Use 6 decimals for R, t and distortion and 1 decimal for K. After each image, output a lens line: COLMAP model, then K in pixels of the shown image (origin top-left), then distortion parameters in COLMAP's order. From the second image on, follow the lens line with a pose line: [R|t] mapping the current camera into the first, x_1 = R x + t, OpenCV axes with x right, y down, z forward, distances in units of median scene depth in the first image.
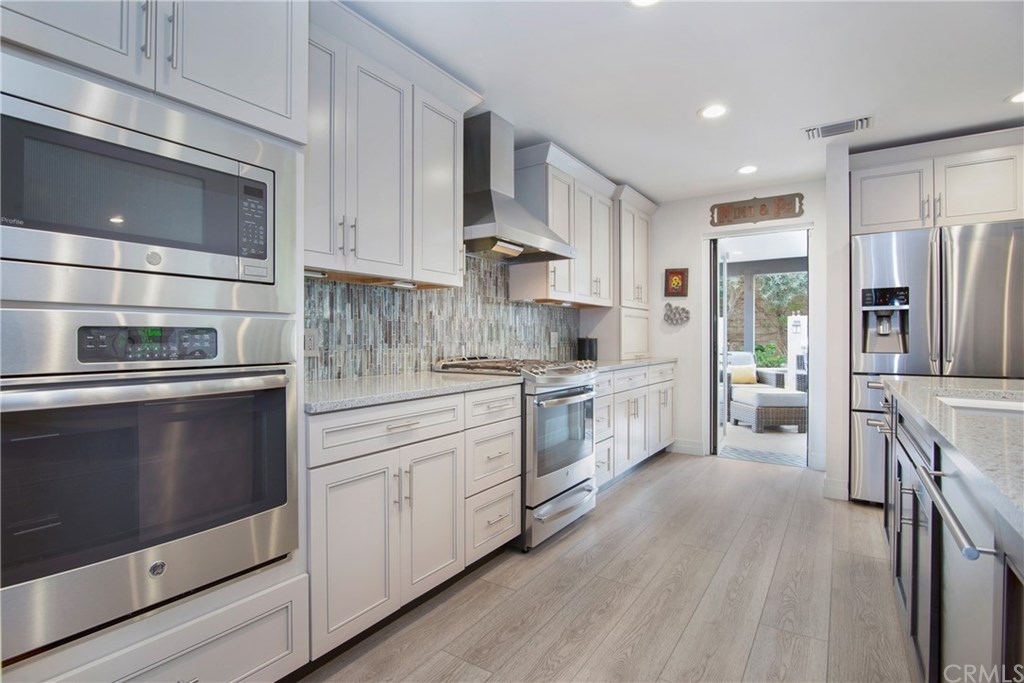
lens RADIAL K [[503.6, 0, 510.6], [0, 503.6, 342.3], [0, 0, 1]] dist [-0.027704, -0.002154]
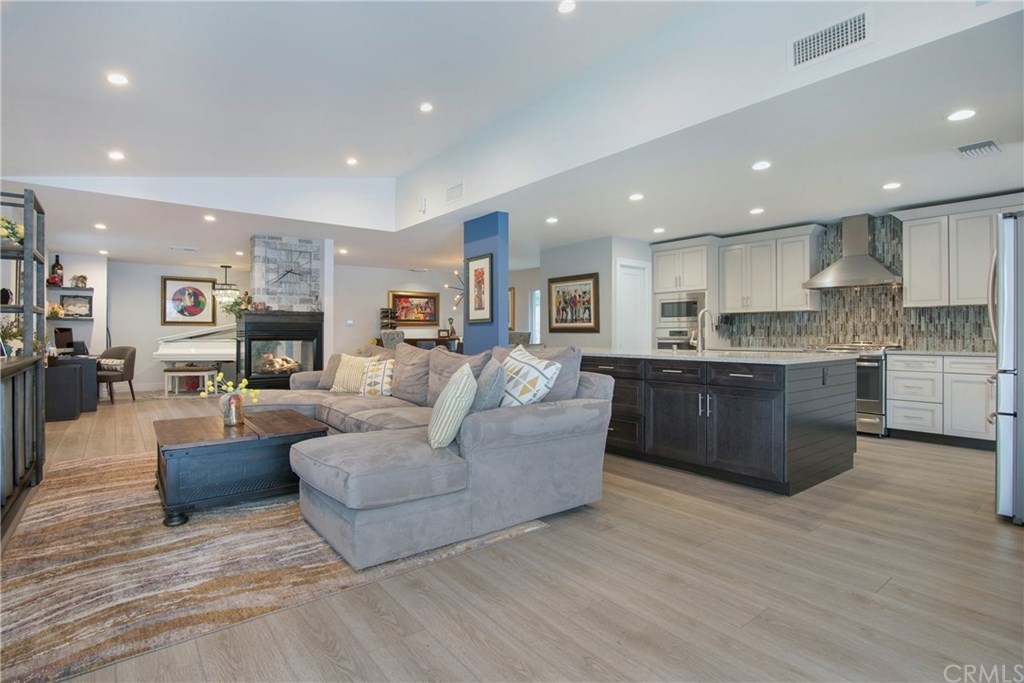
lens RADIAL K [[503.6, 0, 510.8], [0, 503.6, 333.0], [0, 0, 1]] dist [-0.027704, -0.002154]
pose [[-0.312087, -0.000686, -0.950053, 2.504690], [-0.005579, 0.999984, 0.001111, -0.000963], [0.950037, 0.005647, -0.312085, 0.415920]]
